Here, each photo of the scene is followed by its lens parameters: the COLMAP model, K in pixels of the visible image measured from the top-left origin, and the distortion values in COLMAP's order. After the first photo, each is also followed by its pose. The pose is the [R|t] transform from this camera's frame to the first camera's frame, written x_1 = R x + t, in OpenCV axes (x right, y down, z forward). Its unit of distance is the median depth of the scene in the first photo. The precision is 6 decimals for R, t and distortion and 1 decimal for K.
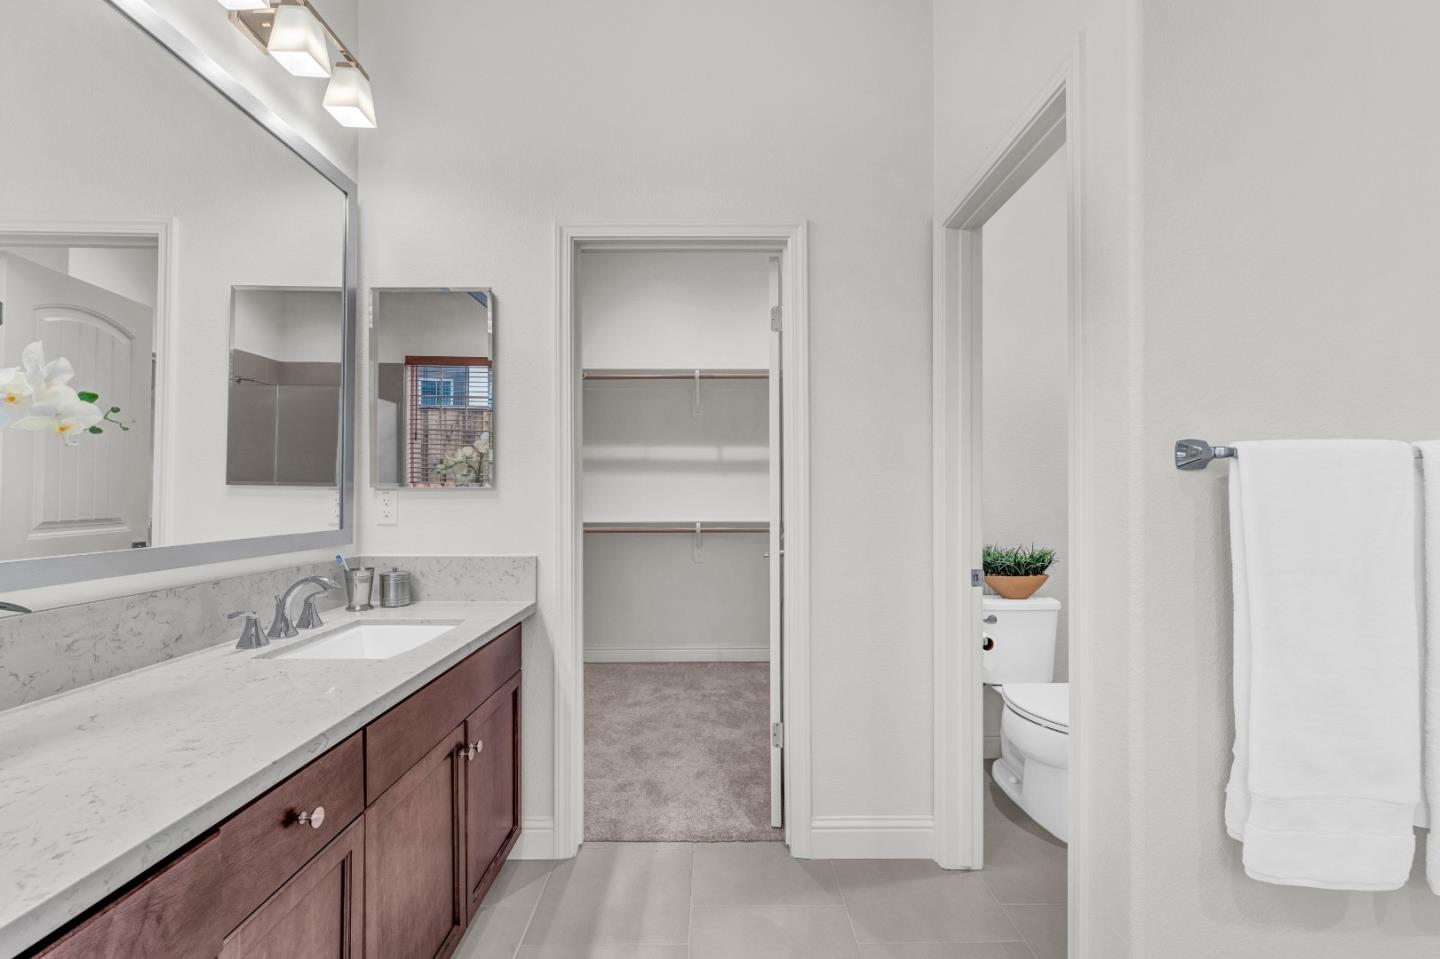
lens RADIAL K [[630.8, 0, 712.4], [0, 630.8, 488.7], [0, 0, 1]] dist [-0.001700, -0.000305]
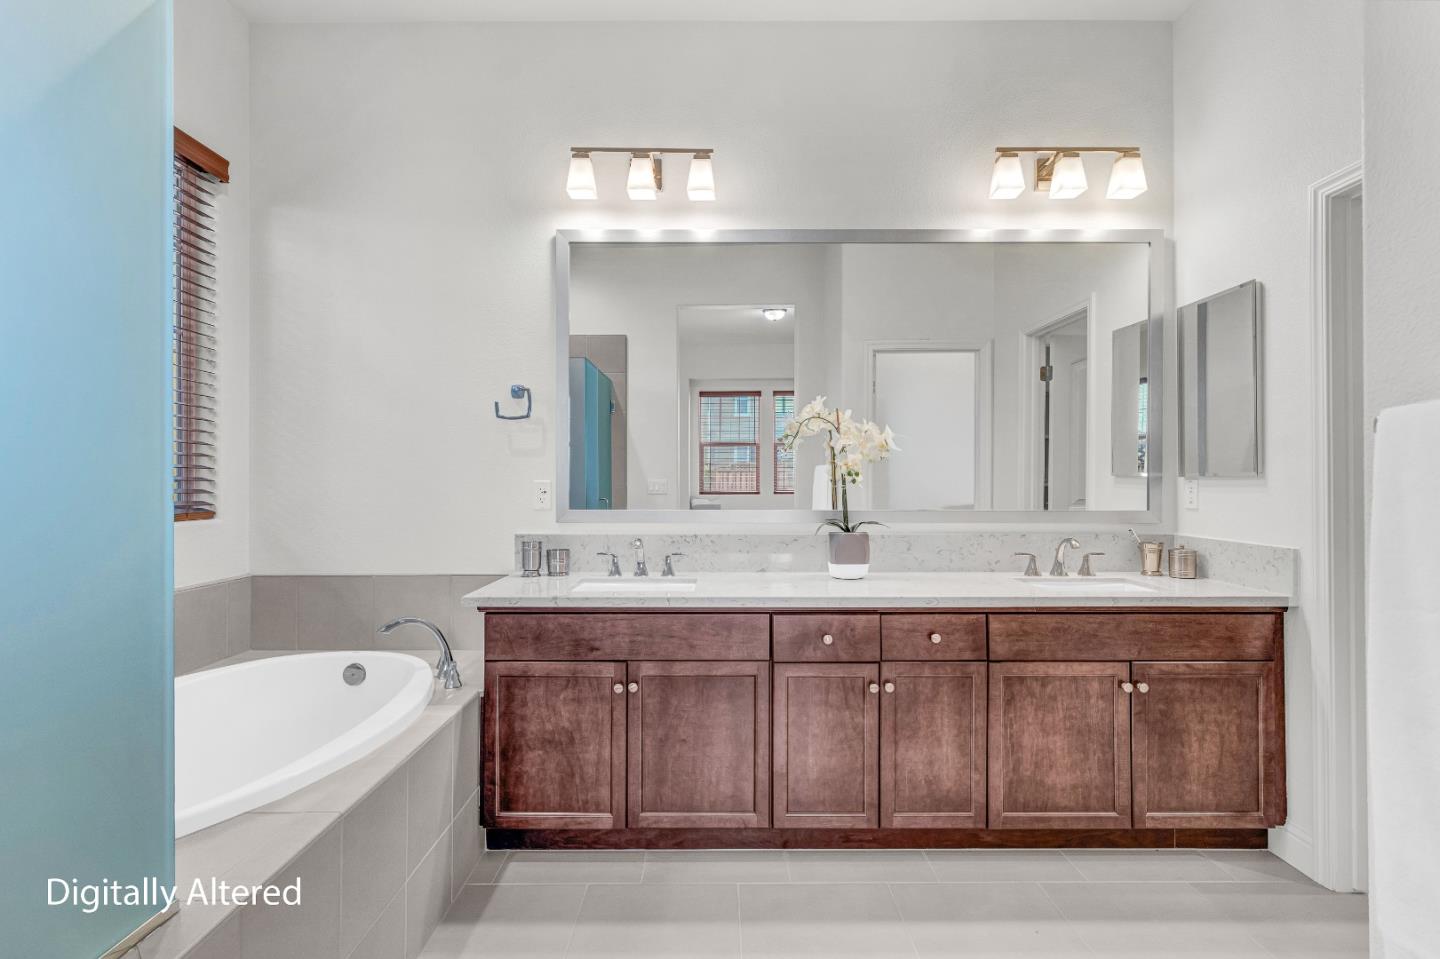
lens RADIAL K [[659.0, 0, 720.0], [0, 659.0, 479.5], [0, 0, 1]] dist [-0.000732, -0.000236]
pose [[-0.004211, -0.003266, -0.999986, 0.752542], [0.005961, 0.999977, -0.003291, 0.001379], [0.999973, -0.005975, -0.004191, 0.147038]]
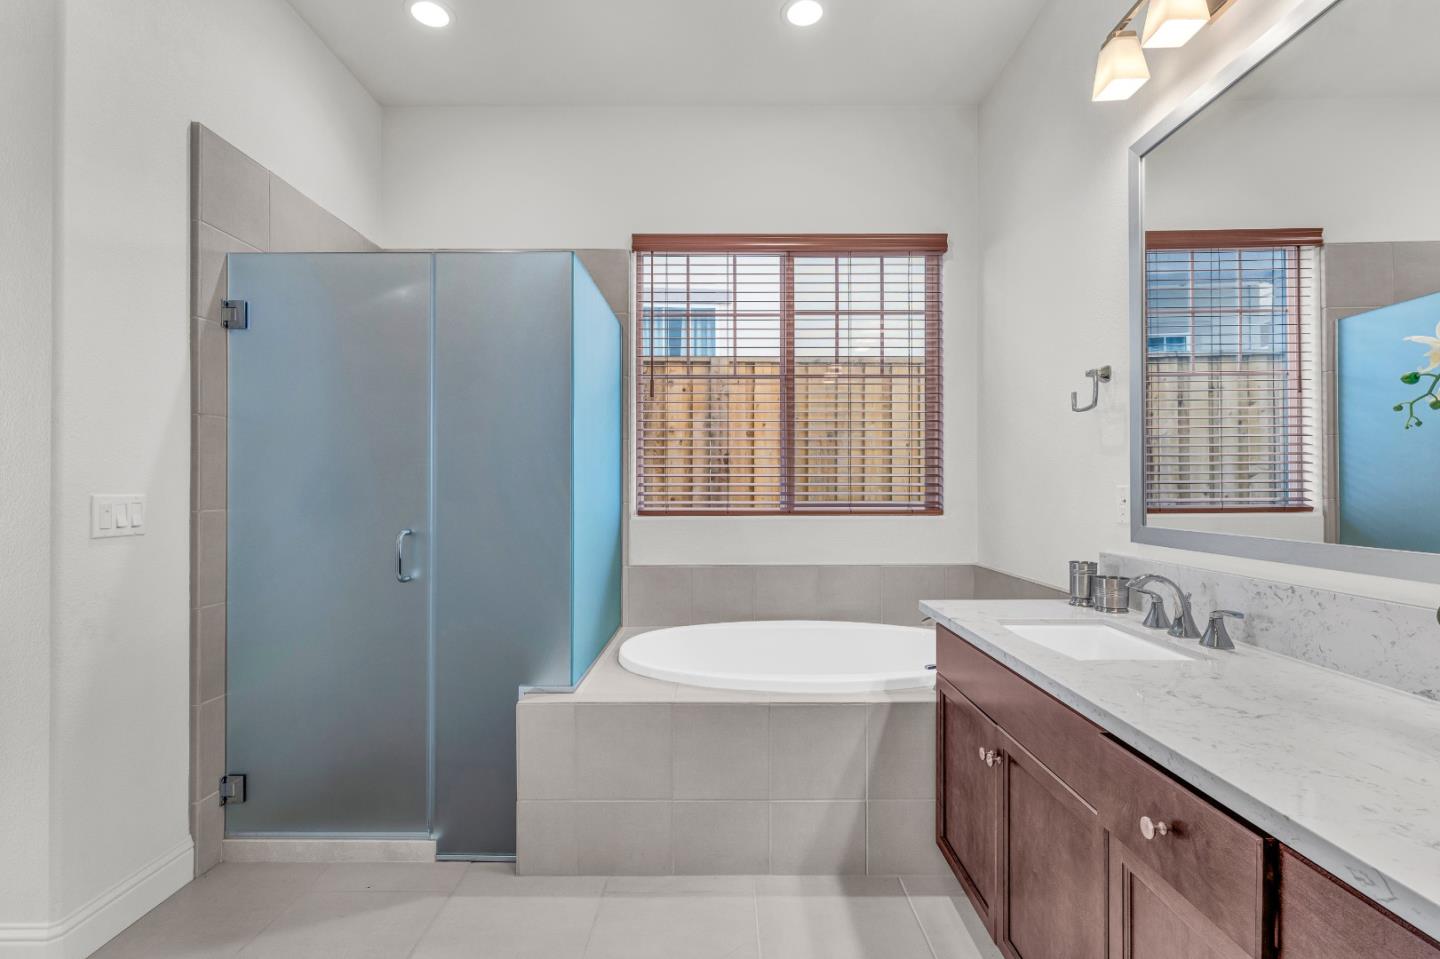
lens RADIAL K [[659.0, 0, 720.0], [0, 659.0, 479.5], [0, 0, 1]] dist [-0.000732, -0.000236]
pose [[-0.999963, 0.008087, -0.003091, 0.021170], [0.008135, 0.999840, -0.015924, -0.000987], [0.002962, -0.015949, -0.999868, 0.807319]]
